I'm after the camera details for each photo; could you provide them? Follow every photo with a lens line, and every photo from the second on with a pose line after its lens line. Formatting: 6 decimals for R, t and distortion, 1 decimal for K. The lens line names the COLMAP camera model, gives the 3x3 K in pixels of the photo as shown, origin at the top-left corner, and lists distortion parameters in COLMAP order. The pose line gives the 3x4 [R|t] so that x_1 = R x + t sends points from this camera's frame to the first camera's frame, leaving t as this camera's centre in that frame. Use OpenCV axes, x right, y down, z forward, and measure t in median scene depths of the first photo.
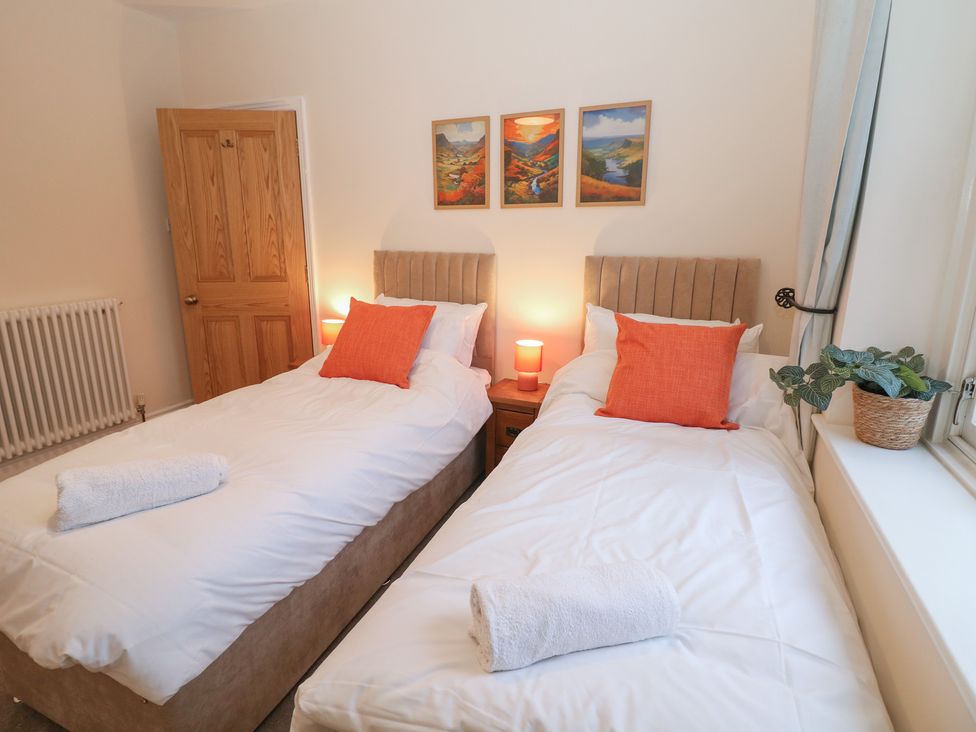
lens RADIAL K [[525.2, 0, 485.0], [0, 525.2, 362.2], [0, 0, 1]] dist [-0.008648, -0.000792]
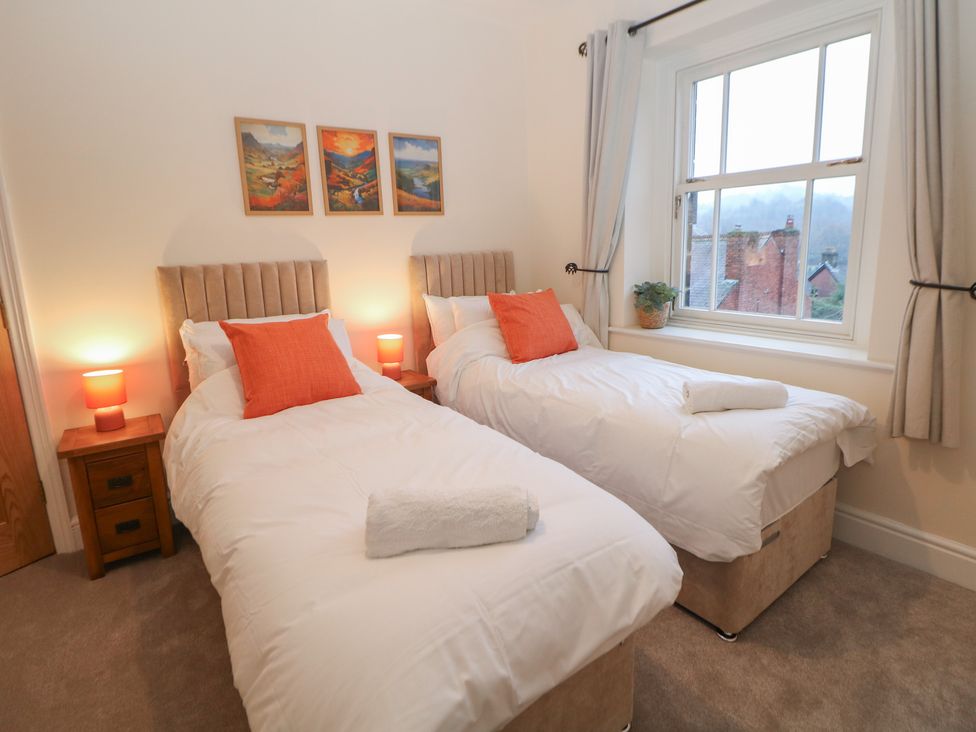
lens RADIAL K [[528.8, 0, 497.1], [0, 528.8, 335.4], [0, 0, 1]] dist [-0.000926, -0.015938]
pose [[0.483777, -0.174496, 0.857619, -0.759482], [0.236819, 0.969466, 0.063665, -0.056329], [-0.842542, 0.172301, 0.510329, 0.248866]]
